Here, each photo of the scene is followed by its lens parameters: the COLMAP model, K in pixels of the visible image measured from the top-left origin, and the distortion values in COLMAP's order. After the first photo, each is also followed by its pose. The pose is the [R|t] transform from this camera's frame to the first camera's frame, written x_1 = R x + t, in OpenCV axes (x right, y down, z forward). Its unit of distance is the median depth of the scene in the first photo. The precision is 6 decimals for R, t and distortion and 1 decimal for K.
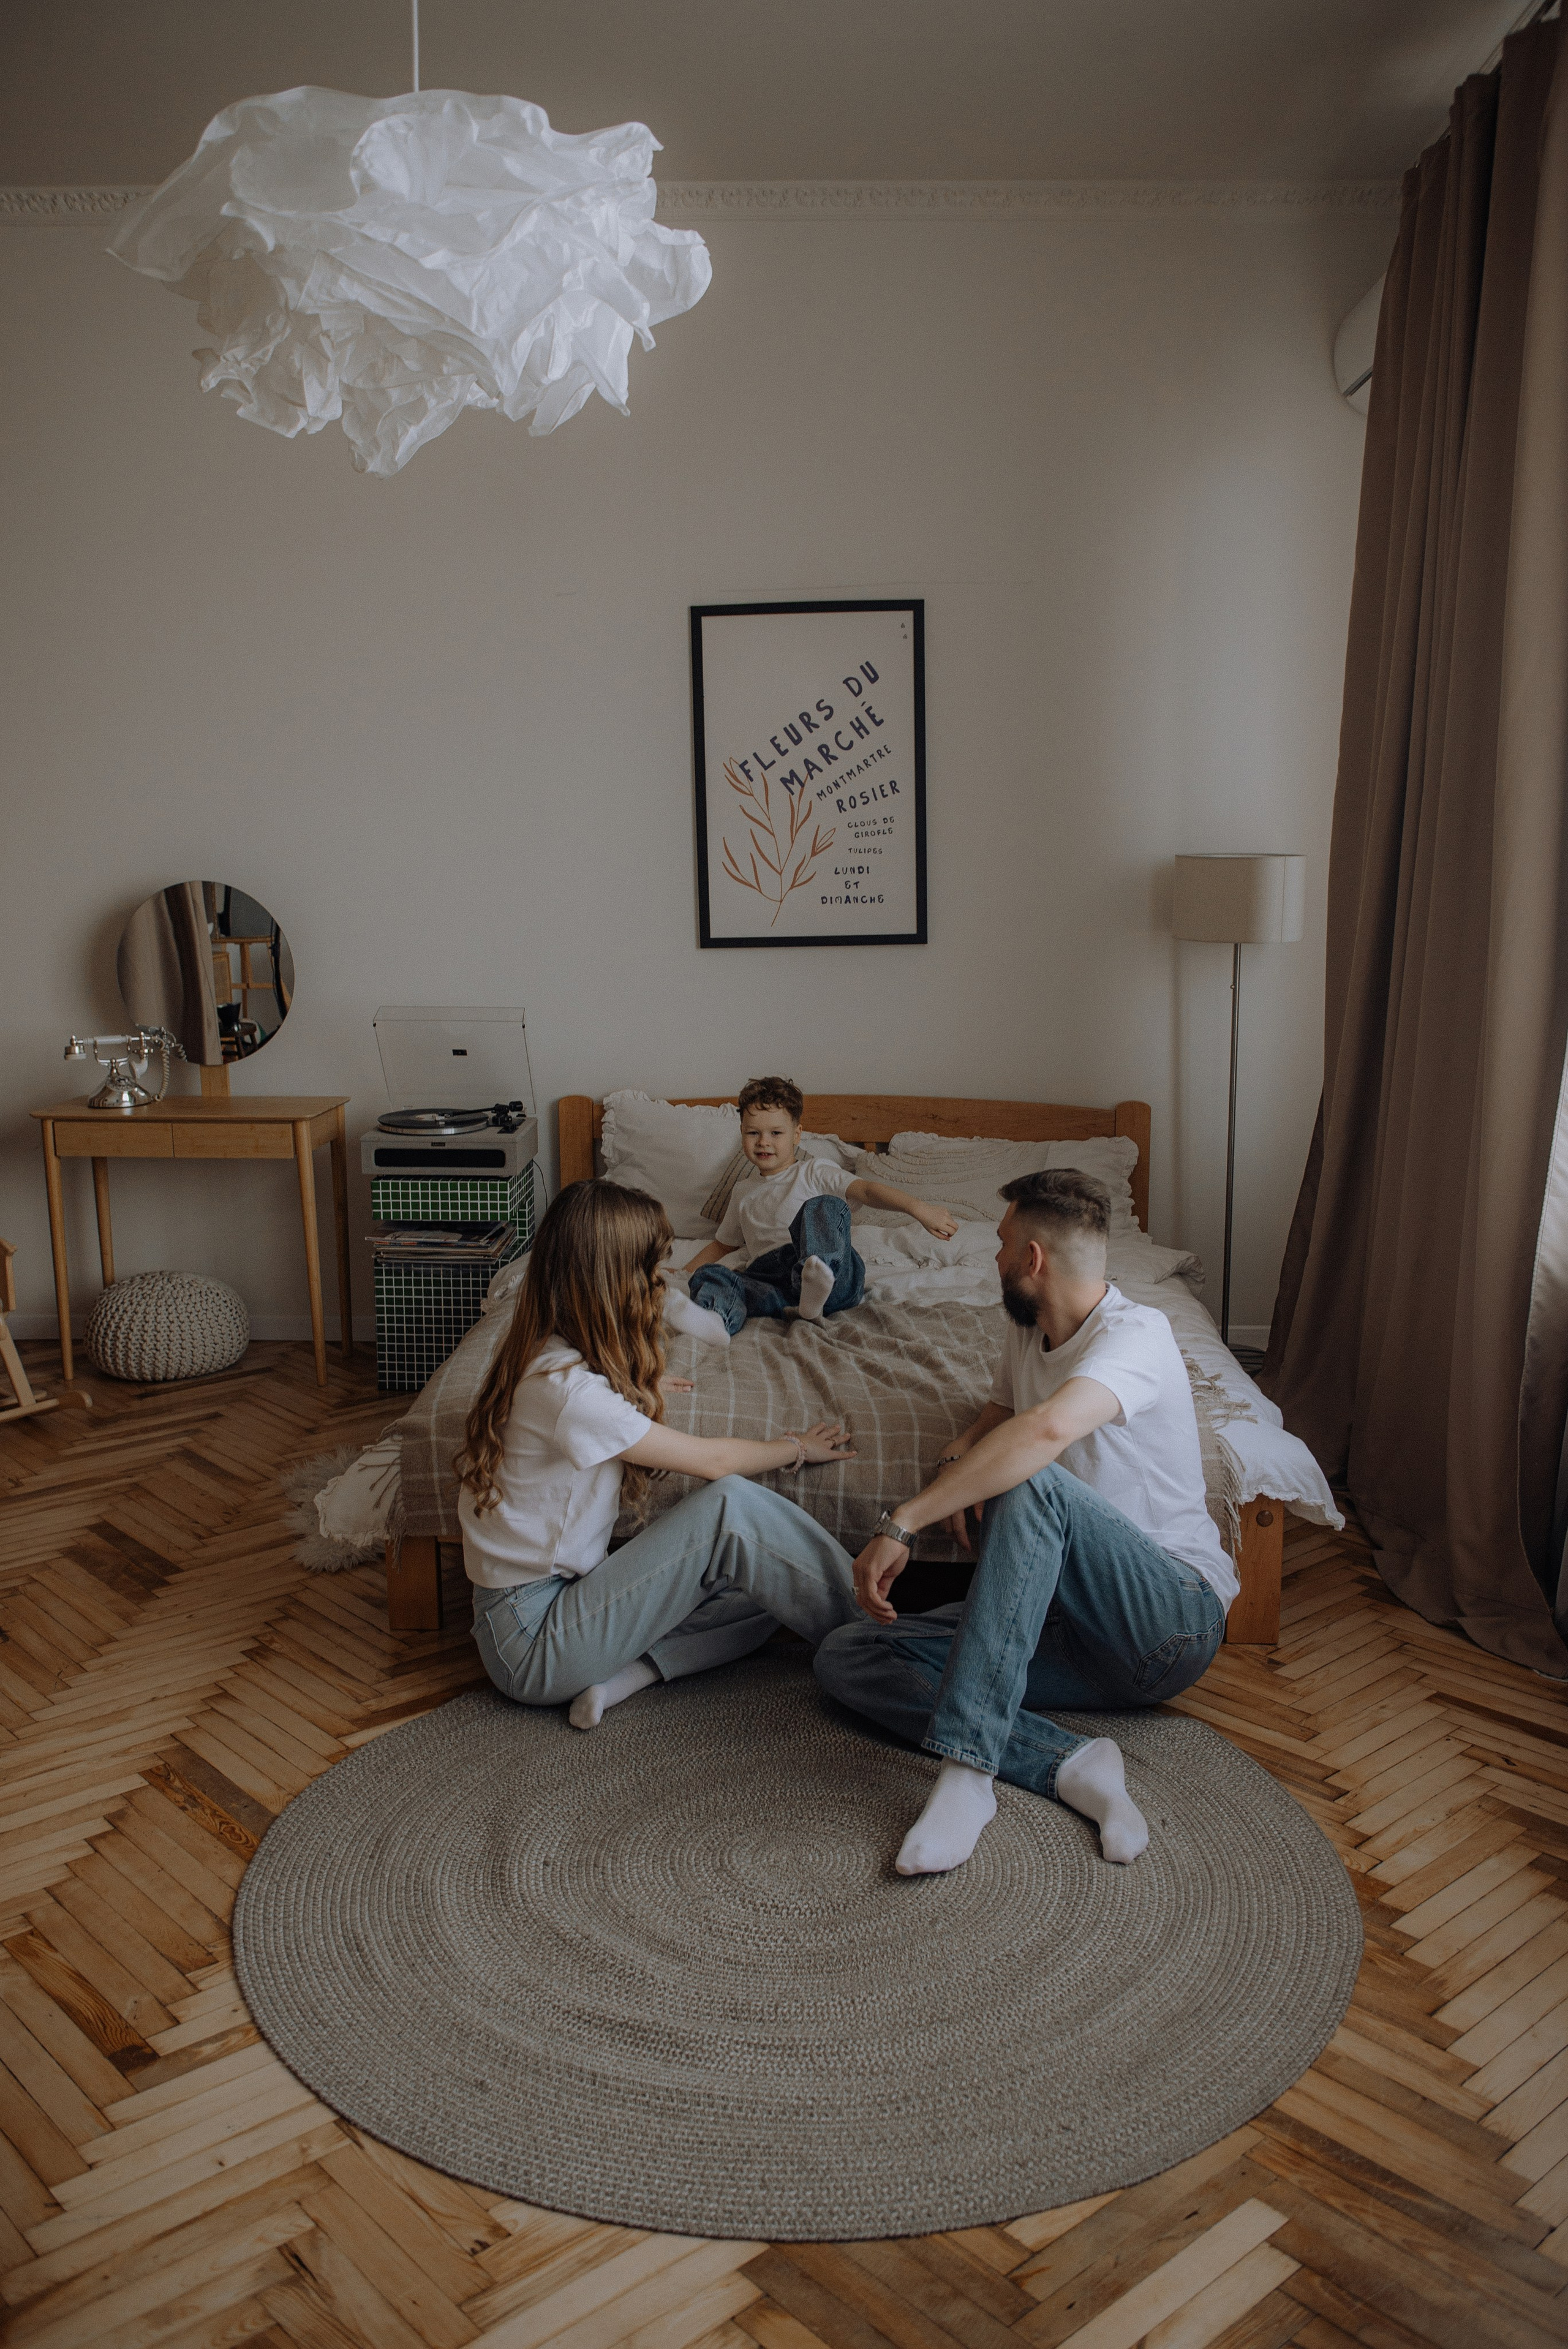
lens RADIAL K [[1976.0, 0, 785.4], [0, 1976.0, 1160.1], [0, 0, 1]] dist [-0.002861, 0.001793]
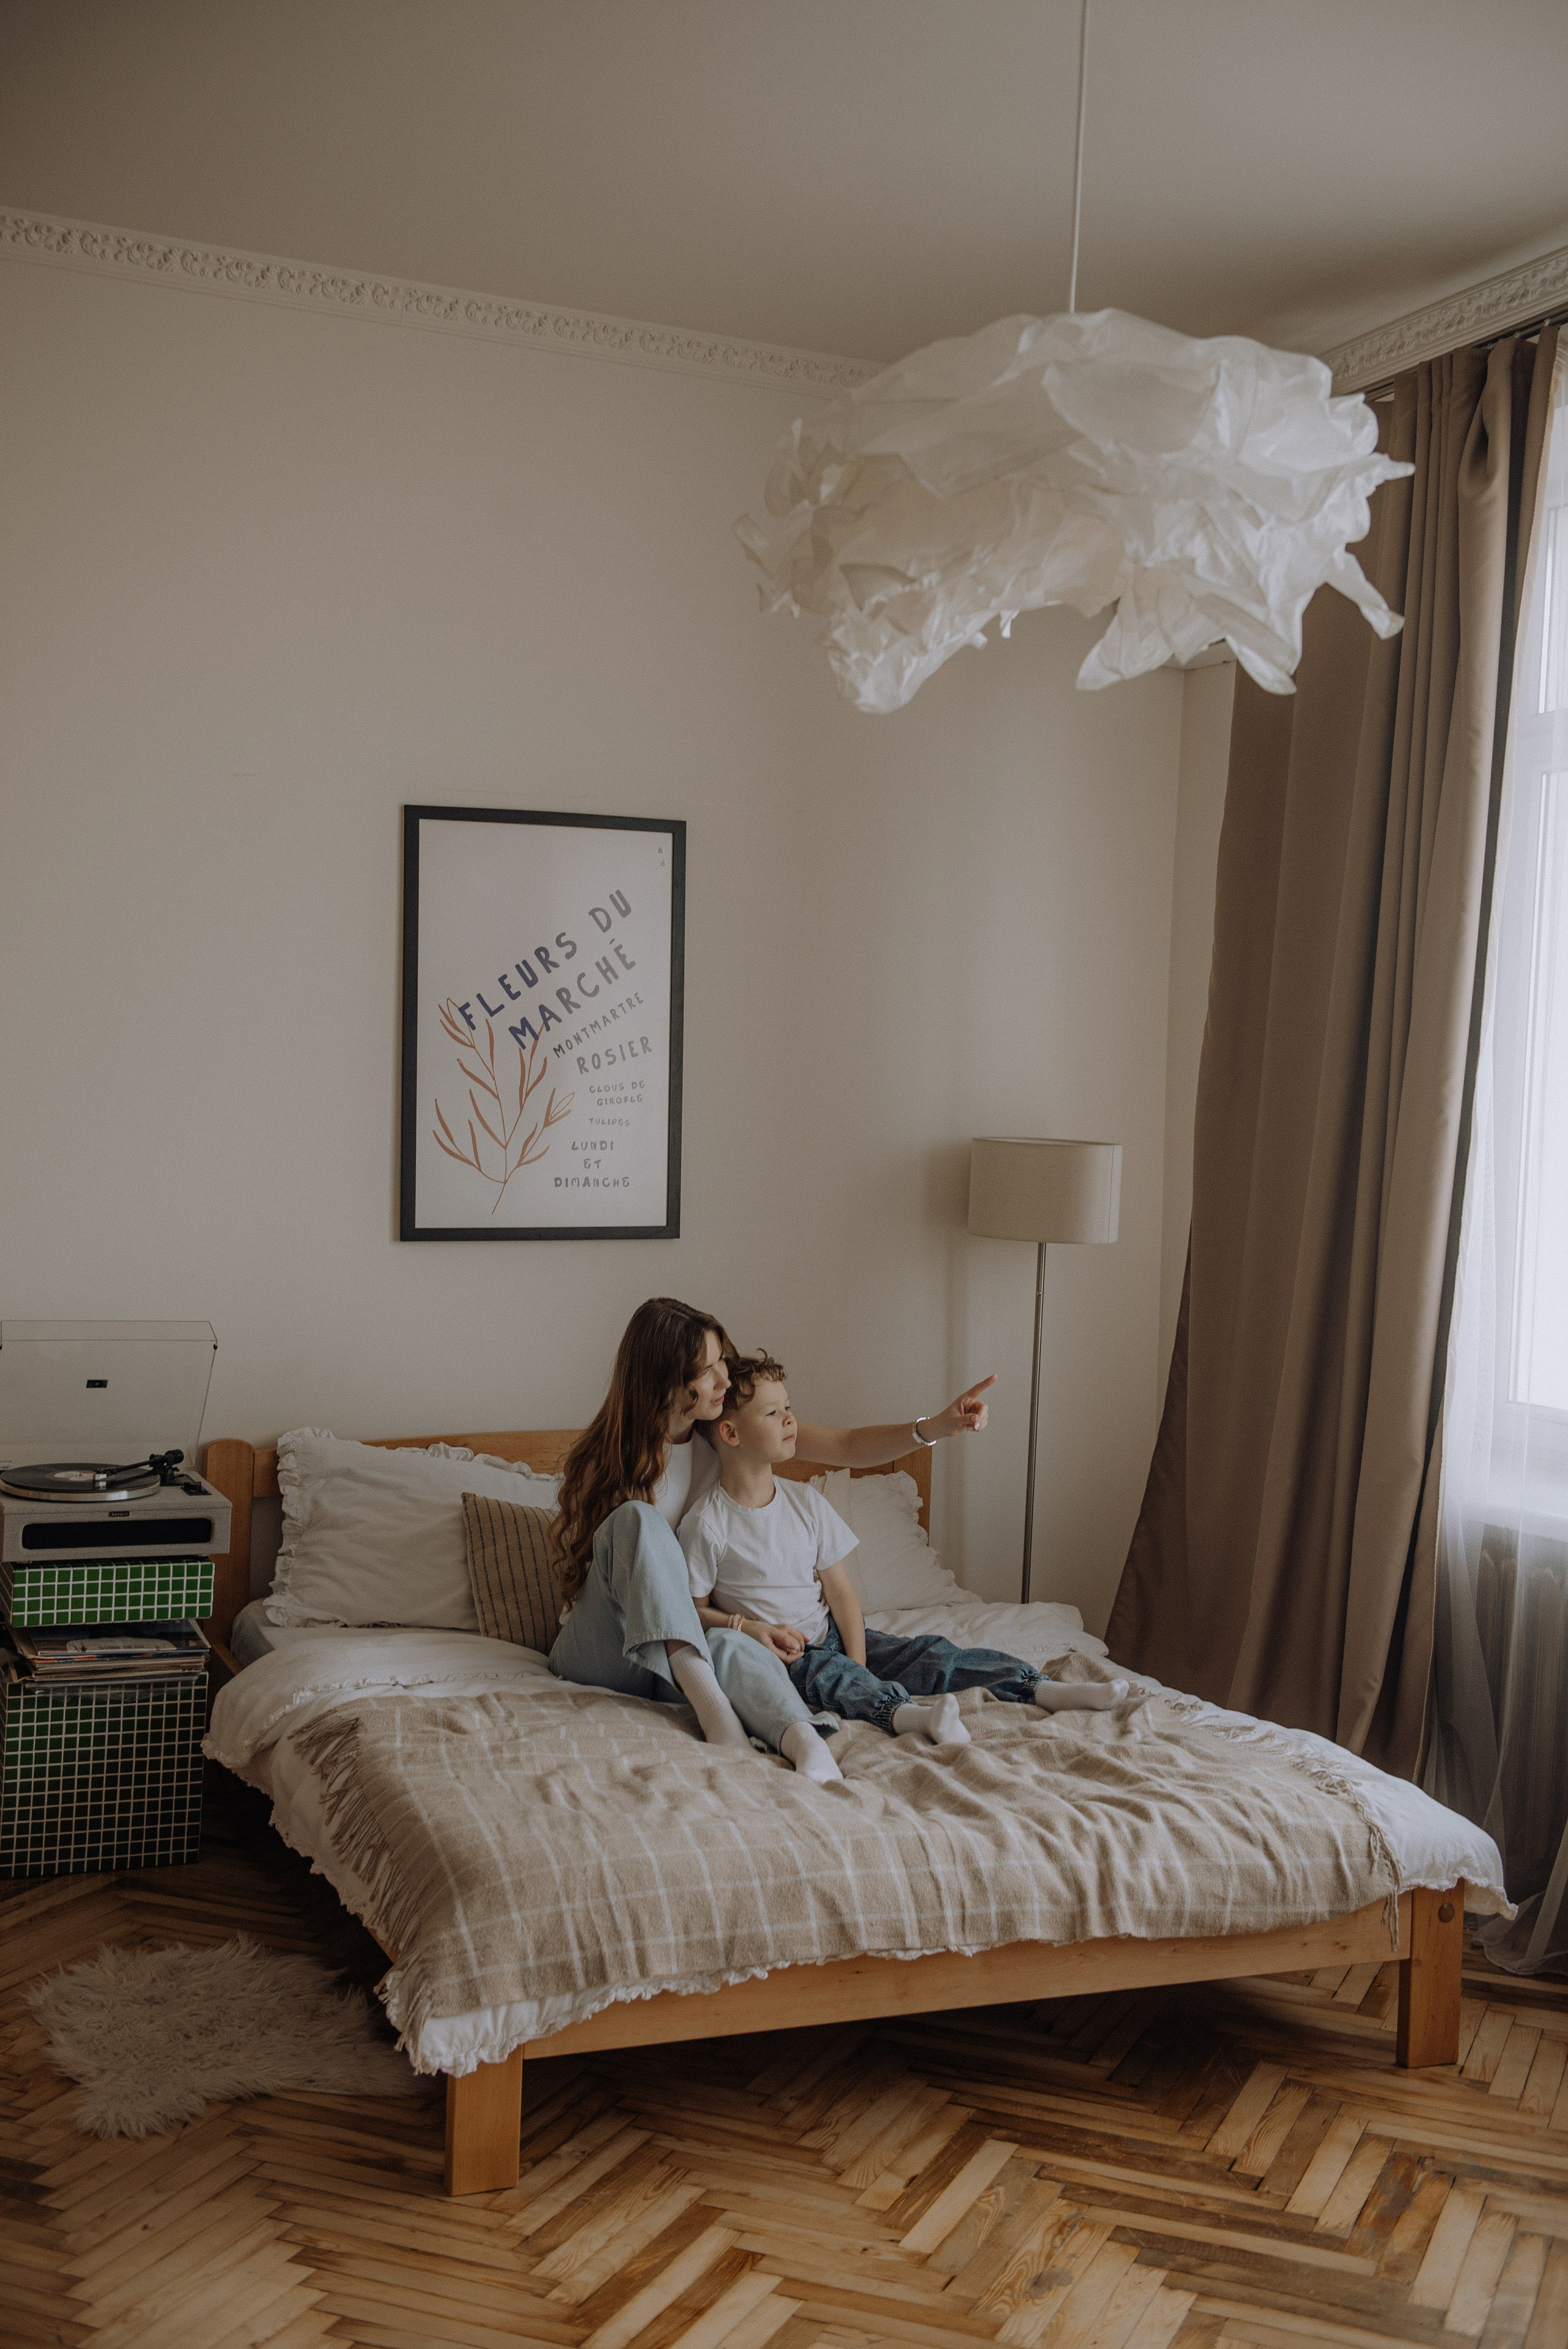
lens RADIAL K [[2634.6, 0, 791.4], [0, 2634.6, 1161.0], [0, 0, 1]] dist [0.085726, 0.000000]
pose [[0.897252, 0.022885, 0.440926, -0.366647], [0.032421, 0.992545, -0.117490, -0.013480], [-0.440327, 0.119714, 0.889820, 0.022153]]
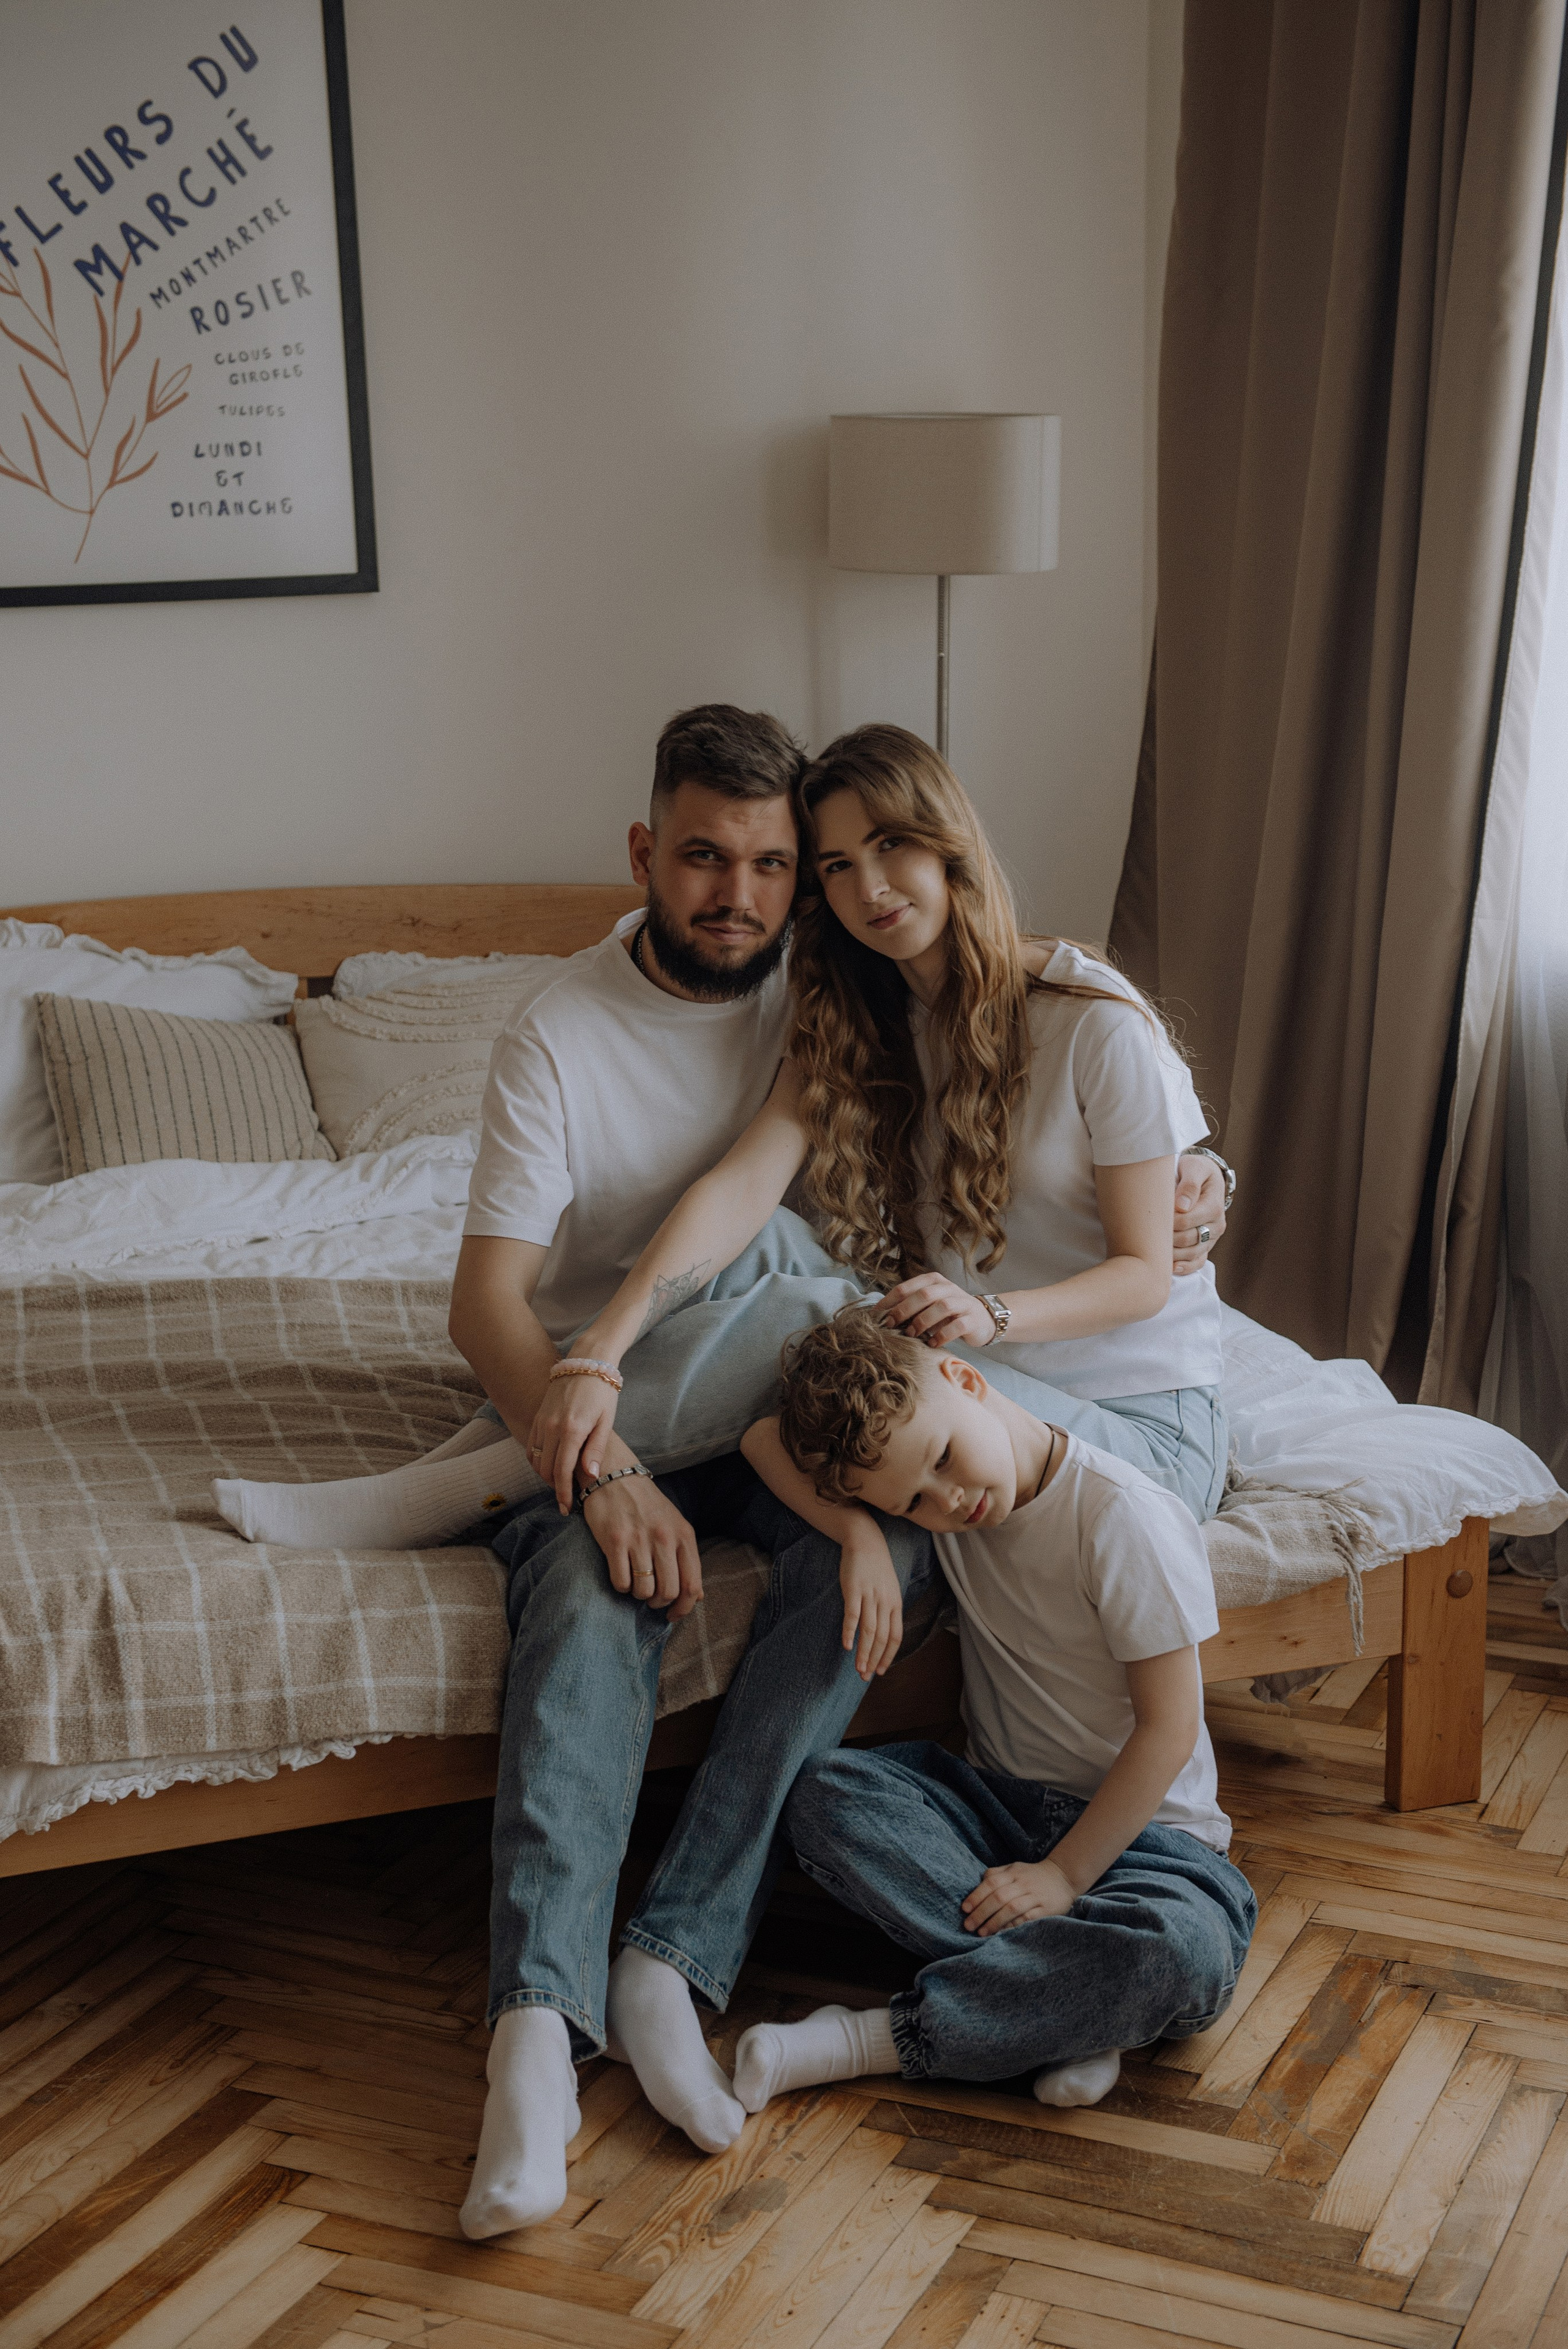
lens RADIAL K [[3399.7, 0, 782.4], [0, 3399.7, 1171.0], [0, 0, 1]] dist [0.126237, 0.000000]
pose [[0.911479, -0.095555, 0.400093, -0.211823], [0.073204, 0.994799, 0.070819, -0.013097], [-0.404780, -0.035262, 0.913734, 0.123428]]
